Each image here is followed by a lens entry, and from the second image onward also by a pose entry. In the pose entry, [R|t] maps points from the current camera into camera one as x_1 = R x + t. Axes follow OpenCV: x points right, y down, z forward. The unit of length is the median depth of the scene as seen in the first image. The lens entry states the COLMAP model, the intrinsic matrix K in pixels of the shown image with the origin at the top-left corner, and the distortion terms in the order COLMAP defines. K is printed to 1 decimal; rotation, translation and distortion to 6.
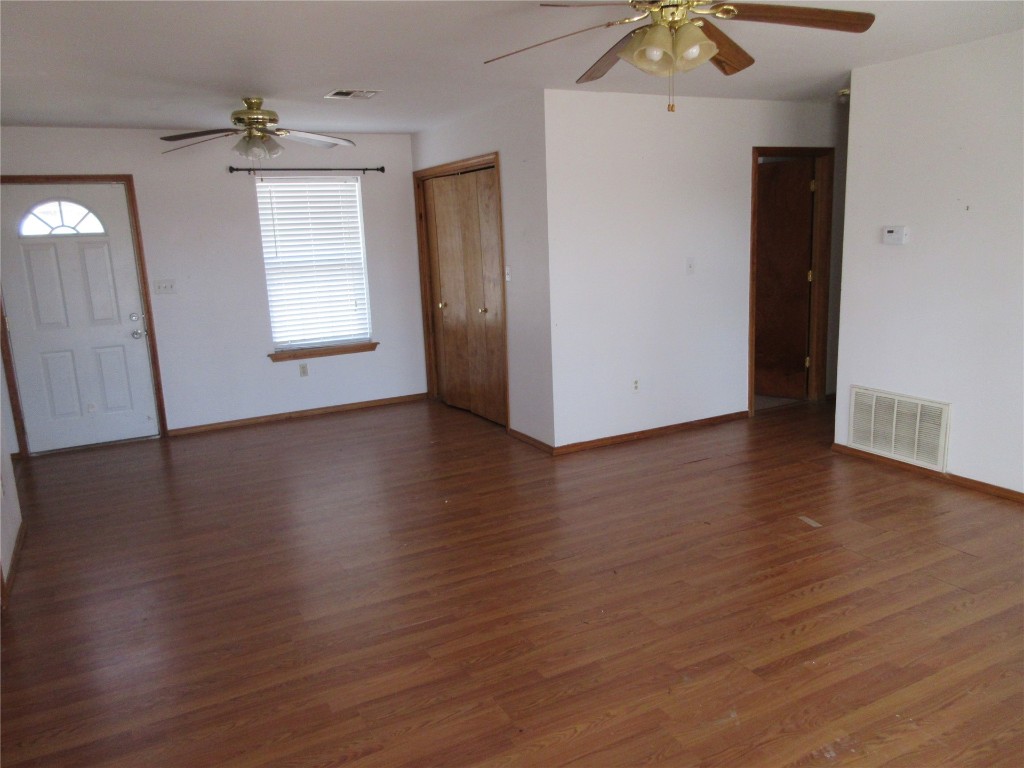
lens RADIAL K [[767.9, 0, 510.8], [0, 767.9, 384.7], [0, 0, 1]] dist [0.009721, -0.012484]
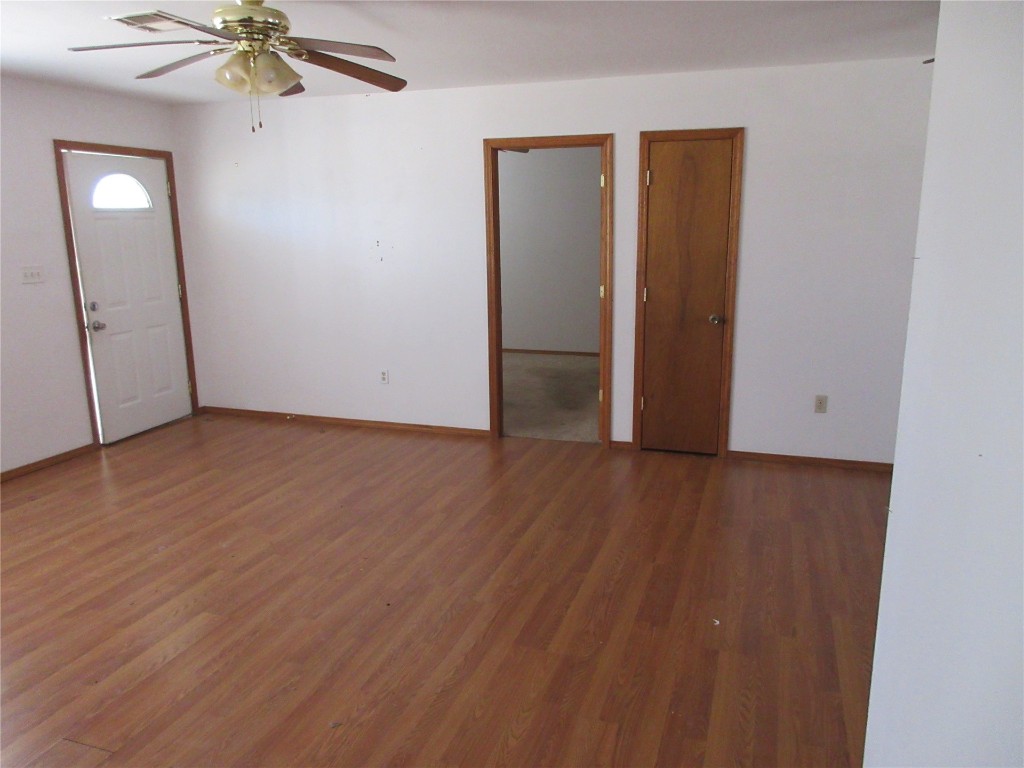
lens RADIAL K [[767.9, 0, 517.6], [0, 767.9, 385.3], [0, 0, 1]] dist [0.009721, -0.012484]
pose [[-0.725464, 0.190959, -0.661239, 0.361958], [-0.100222, 0.921189, 0.375987, -0.220247], [0.680924, 0.339035, -0.649151, 1.011295]]
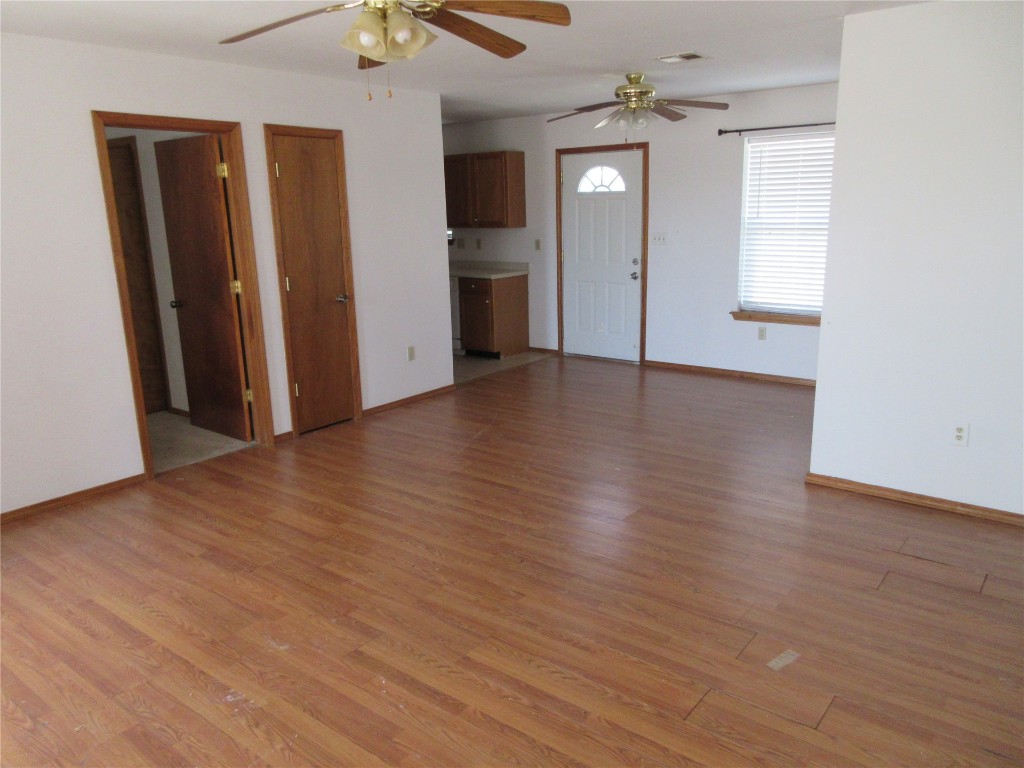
lens RADIAL K [[767.9, 0, 514.3], [0, 767.9, 386.9], [0, 0, 1]] dist [0.009721, -0.012484]
pose [[0.406493, 0.244198, -0.880415, 0.592878], [-0.178681, 0.966260, 0.185510, -0.095648], [0.896011, 0.081905, 0.436412, 0.345156]]
